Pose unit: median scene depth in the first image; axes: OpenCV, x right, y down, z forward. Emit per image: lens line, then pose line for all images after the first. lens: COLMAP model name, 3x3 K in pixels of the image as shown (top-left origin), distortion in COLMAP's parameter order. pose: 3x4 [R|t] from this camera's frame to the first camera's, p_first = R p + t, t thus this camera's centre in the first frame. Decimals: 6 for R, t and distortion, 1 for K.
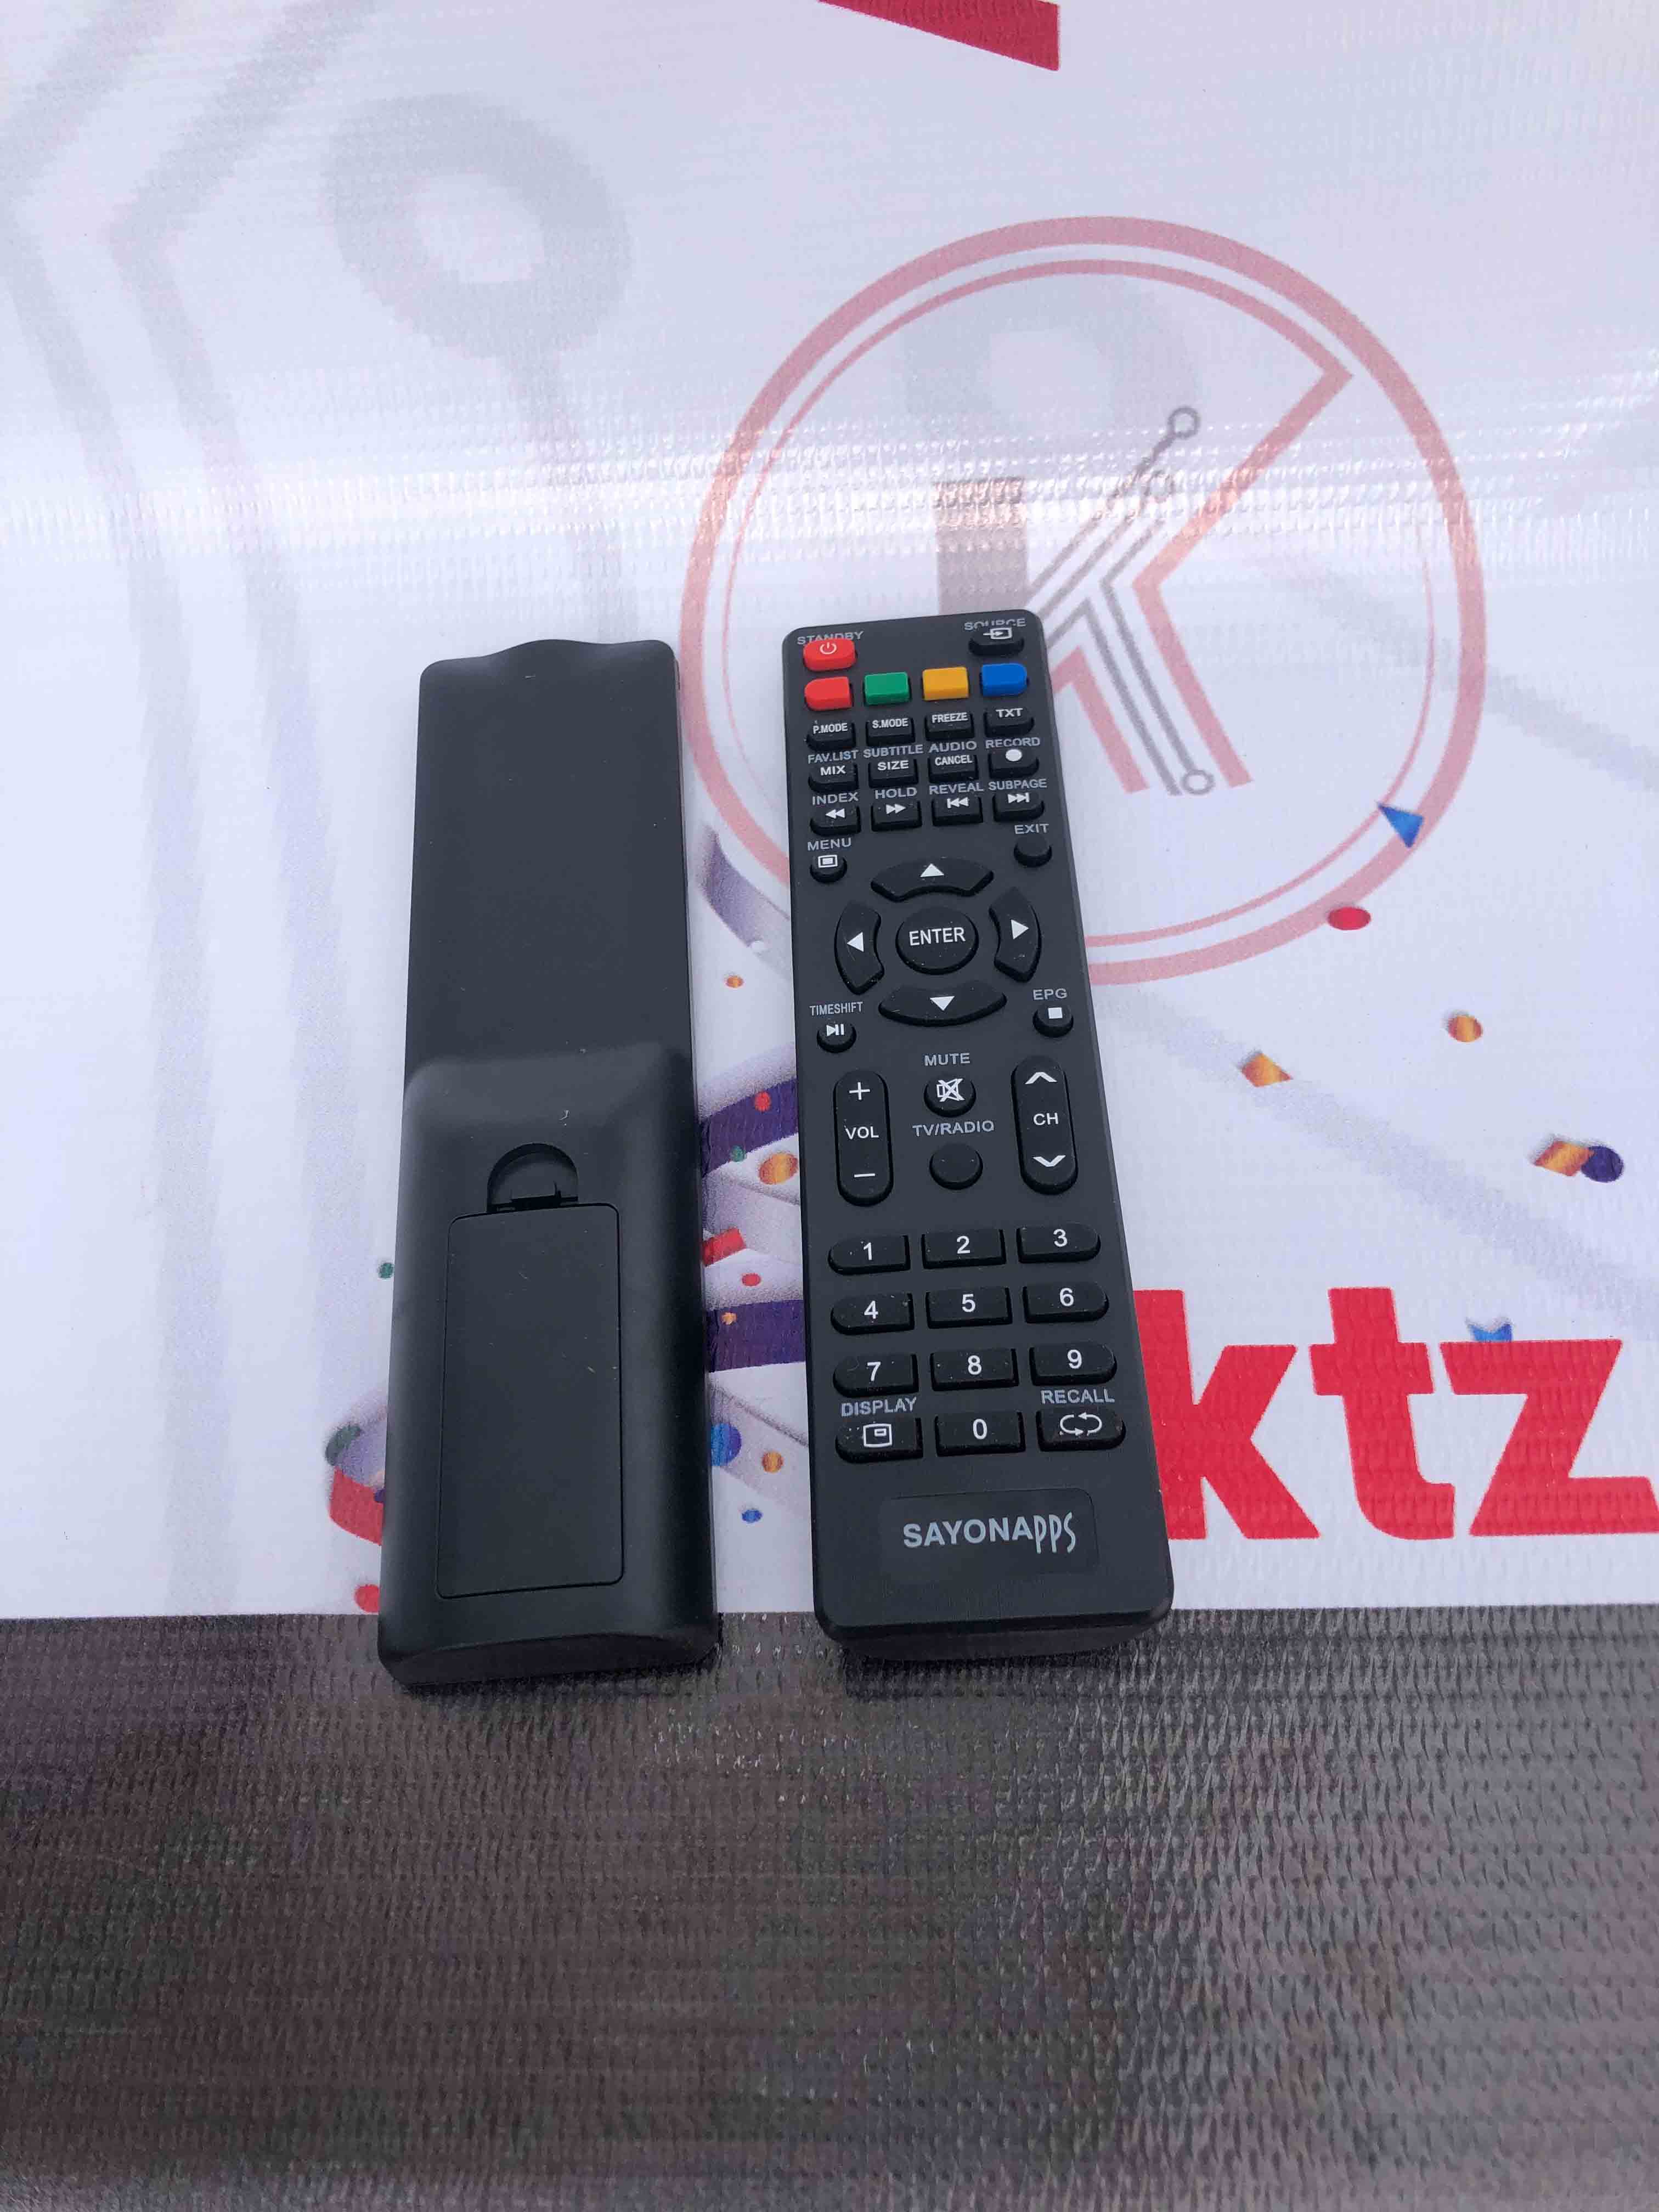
lens RADIAL K [[1840.2, 0, 807.7], [0, 1840.2, 1117.3], [0, 0, 1]] dist [-0.024802, 0.014290]
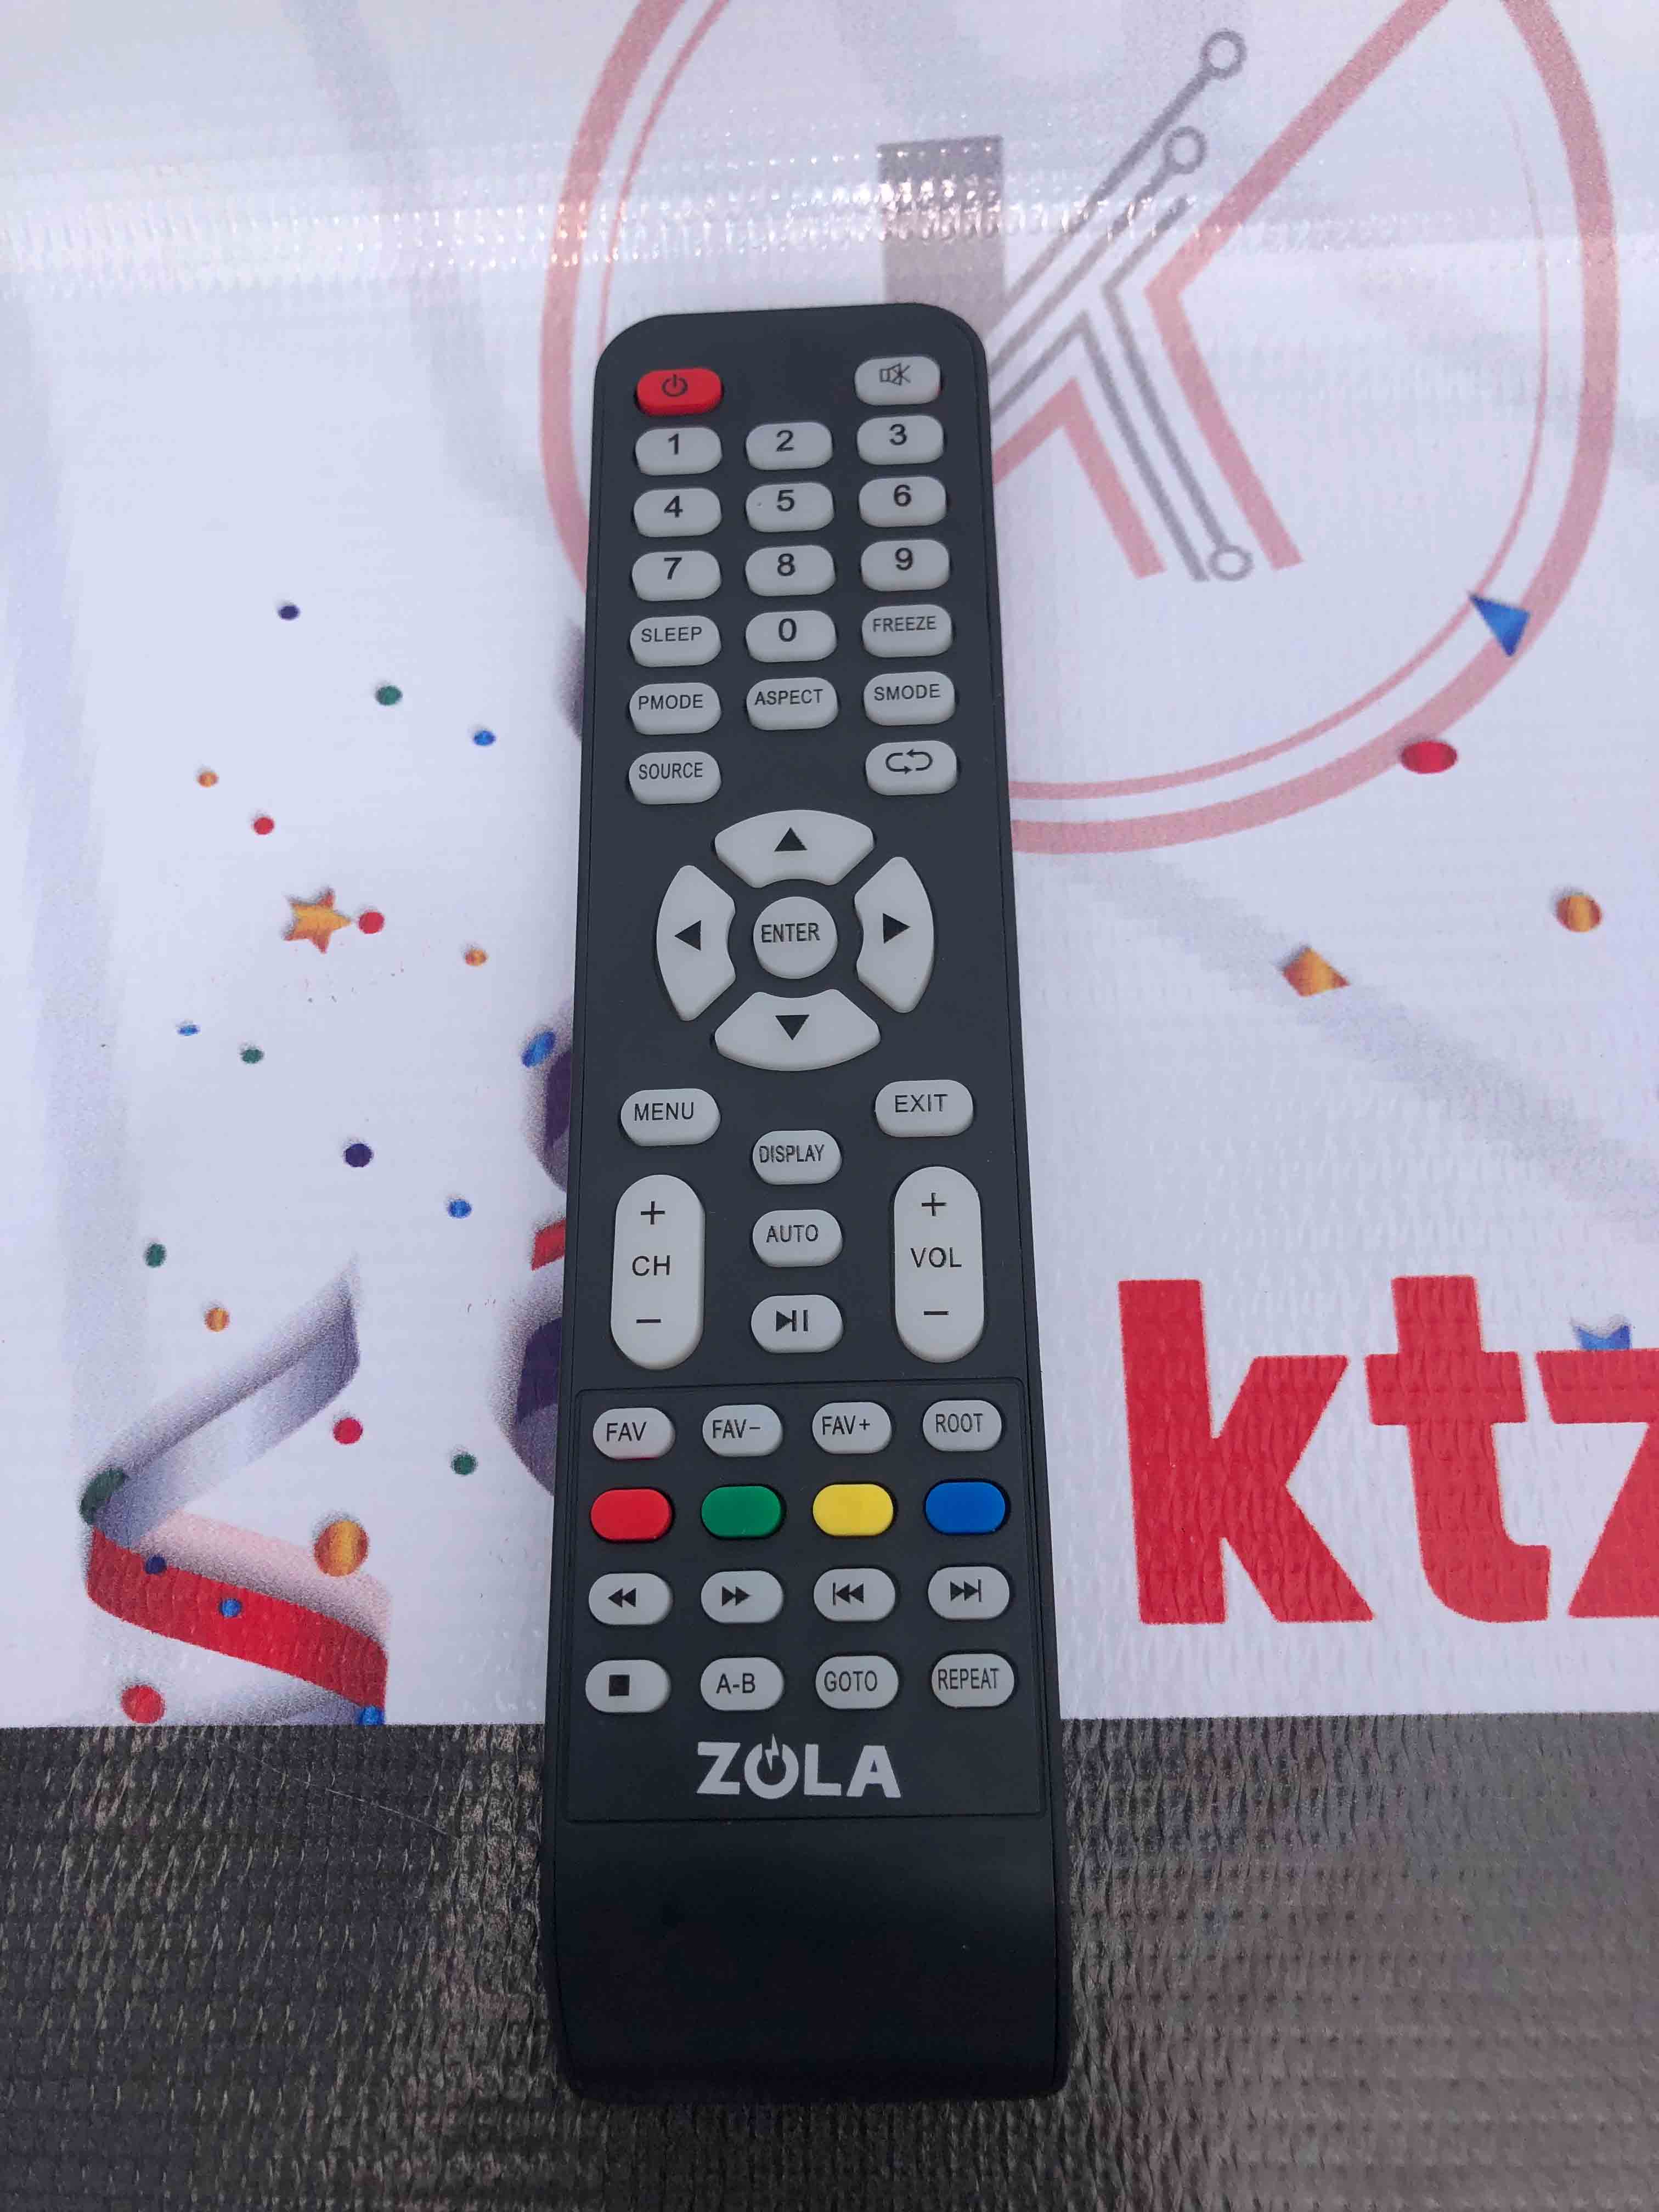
lens RADIAL K [[1840.2, 0, 819.6], [0, 1840.2, 1133.0], [0, 0, 1]] dist [-0.024802, 0.014290]
pose [[0.999847, -0.013634, 0.010939, 0.040584], [0.011583, 0.985462, 0.169499, -0.099148], [-0.013091, -0.169347, 0.985470, 0.271169]]
